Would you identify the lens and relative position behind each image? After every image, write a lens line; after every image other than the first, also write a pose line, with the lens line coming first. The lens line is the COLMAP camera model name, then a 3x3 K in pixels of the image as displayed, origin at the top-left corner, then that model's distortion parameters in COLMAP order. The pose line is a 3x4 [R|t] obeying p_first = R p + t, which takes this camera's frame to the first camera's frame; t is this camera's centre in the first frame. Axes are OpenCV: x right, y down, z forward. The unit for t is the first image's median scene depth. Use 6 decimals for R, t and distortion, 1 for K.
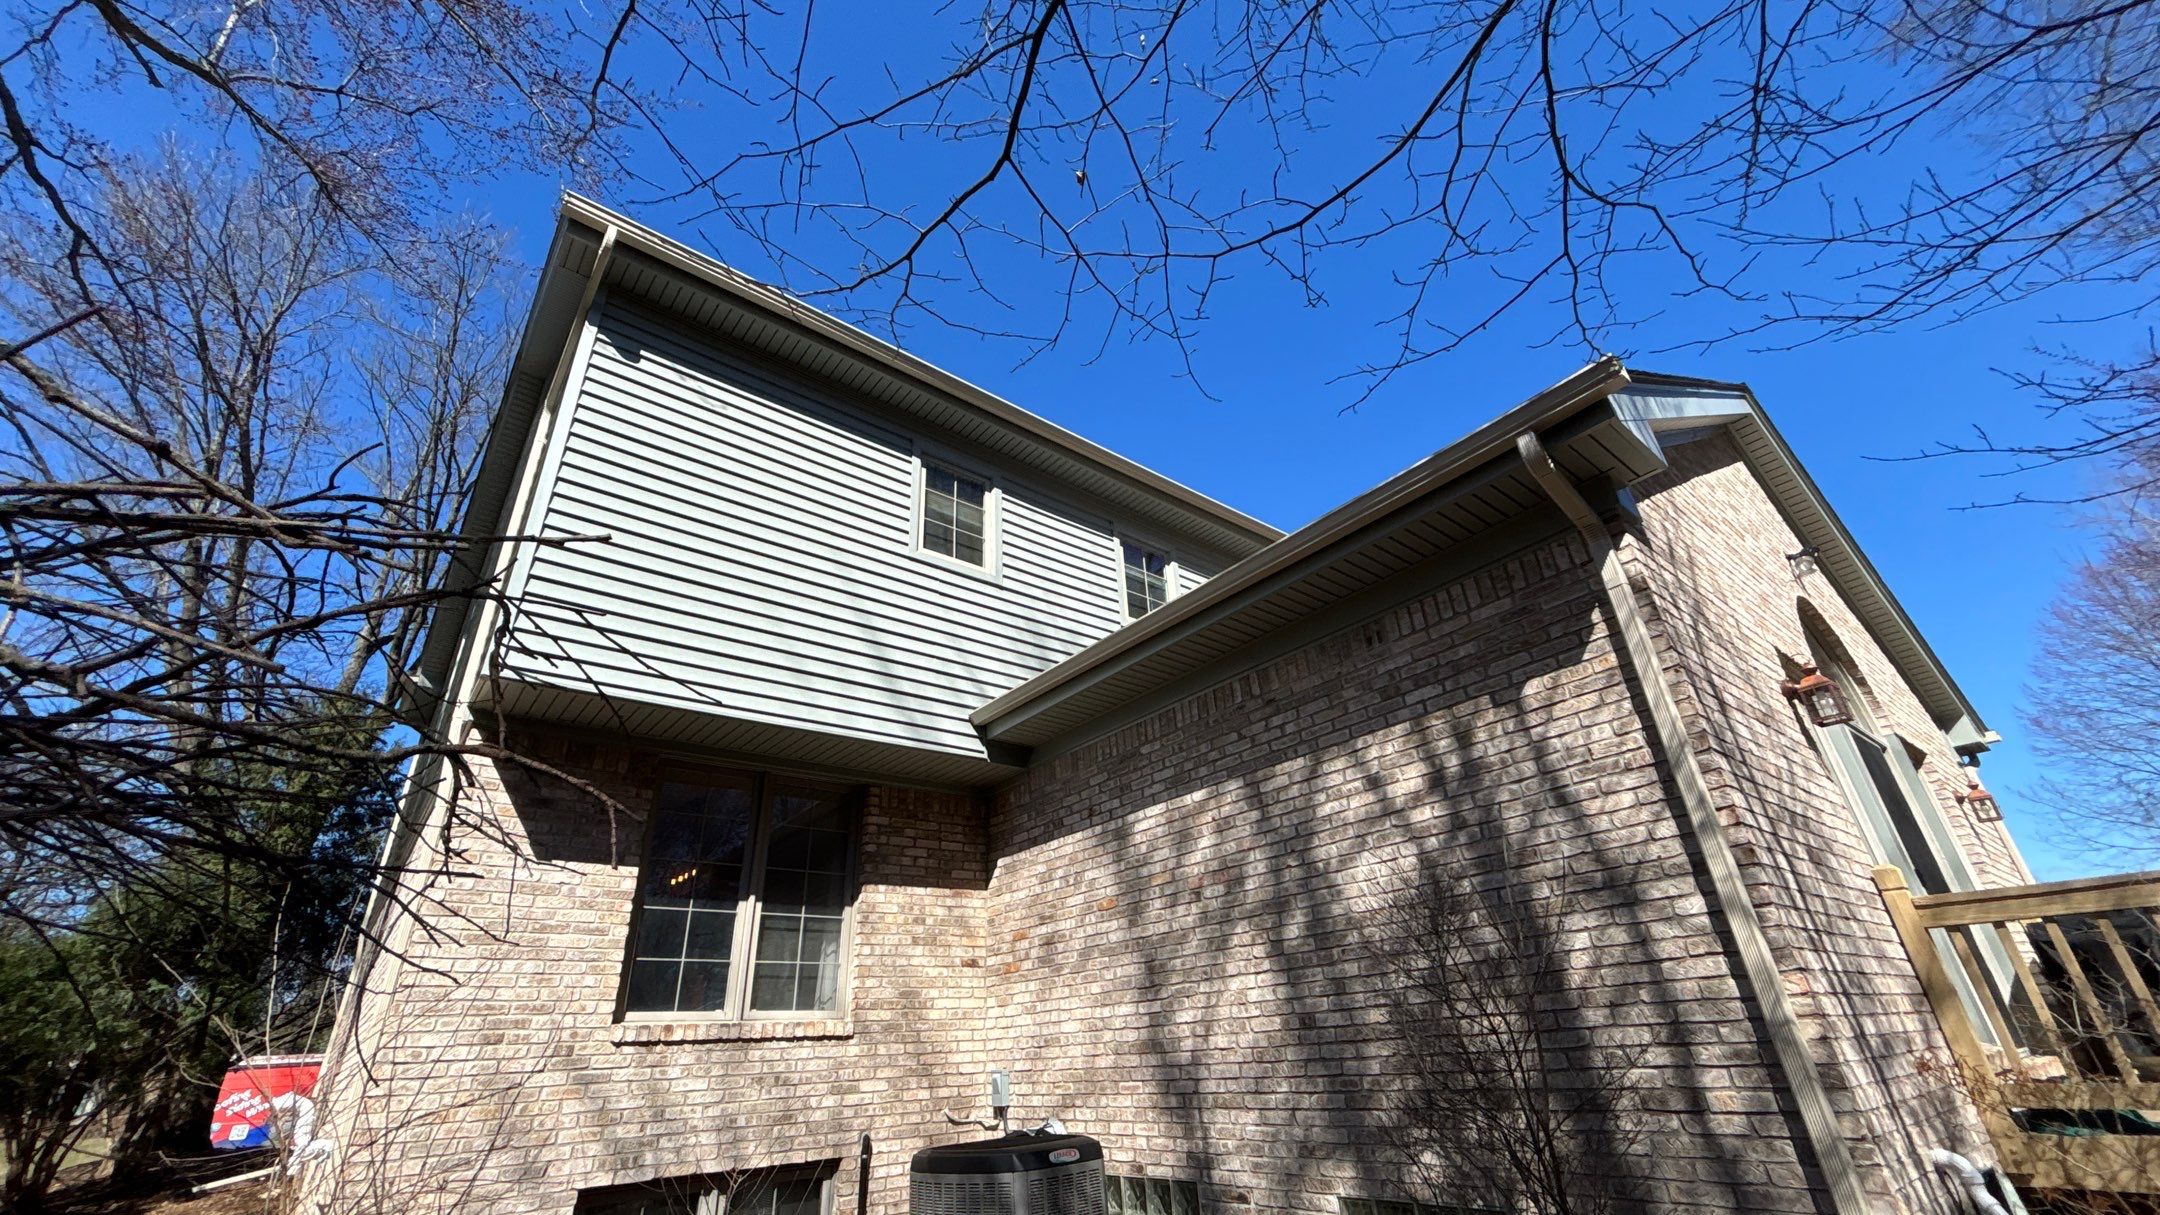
lens RADIAL K [[869.6, 0, 1080.0], [0, 869.6, 607.5], [0, 0, 1]] dist [0.001271, -0.000040]
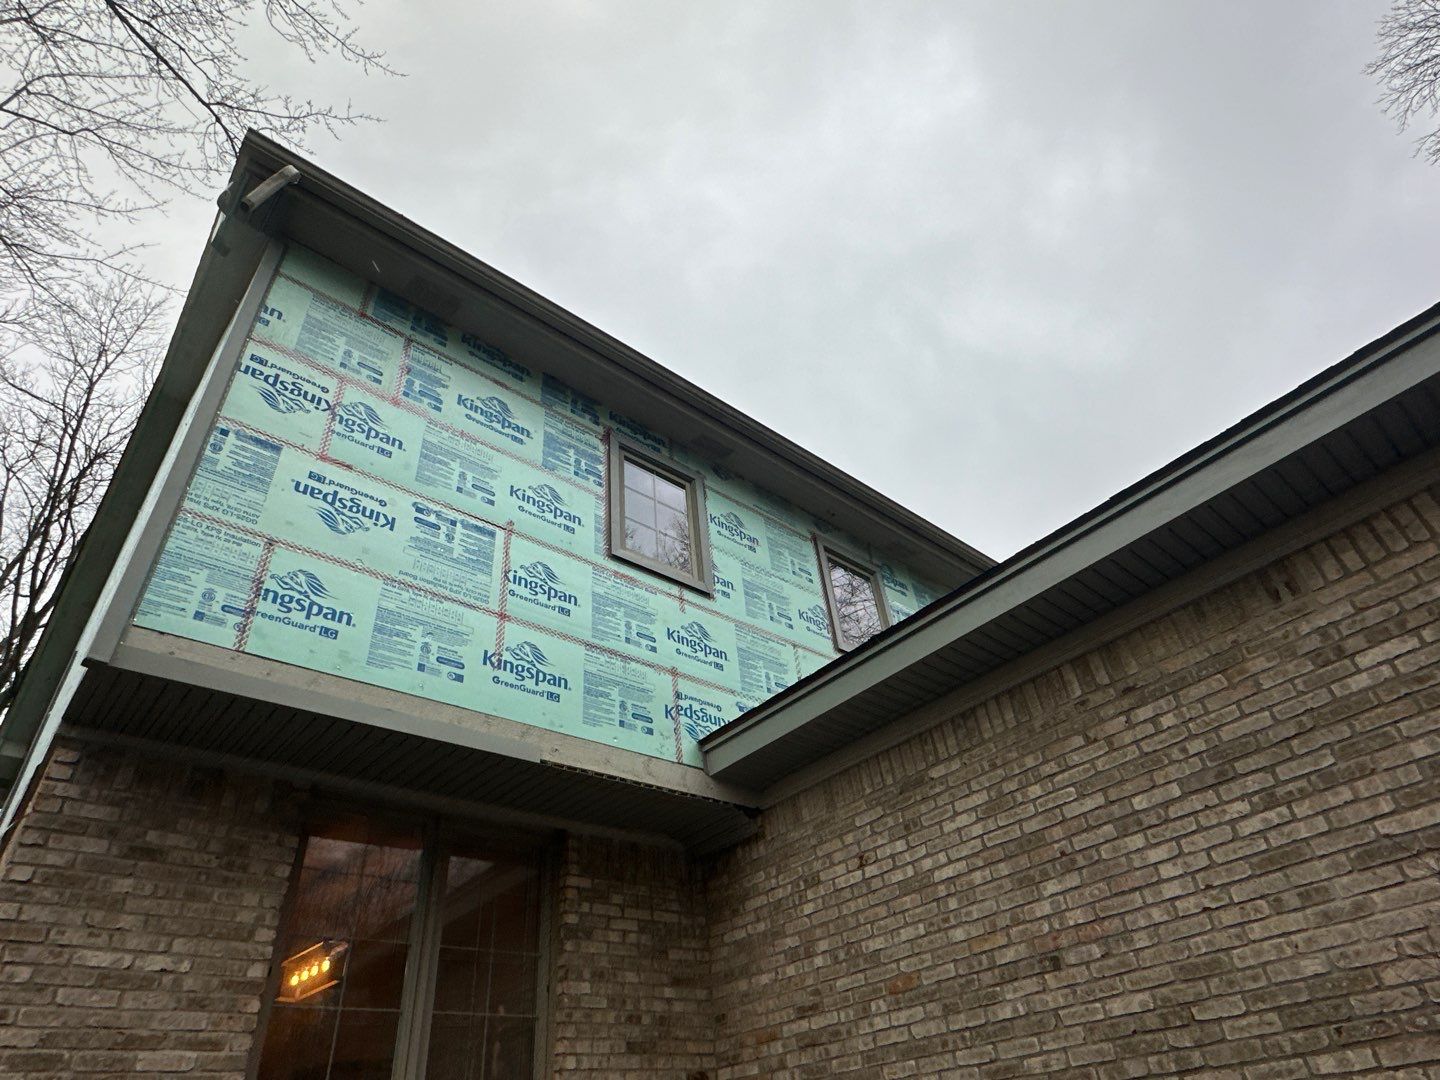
lens RADIAL K [[859.5, 0, 720.0], [0, 859.5, 540.0], [0, 0, 1]] dist [-0.021820, 0.003440]
pose [[0.999232, -0.012966, 0.036976, -0.144294], [0.019229, 0.984486, -0.174406, 0.088472], [-0.034141, 0.174983, 0.983979, 0.213274]]
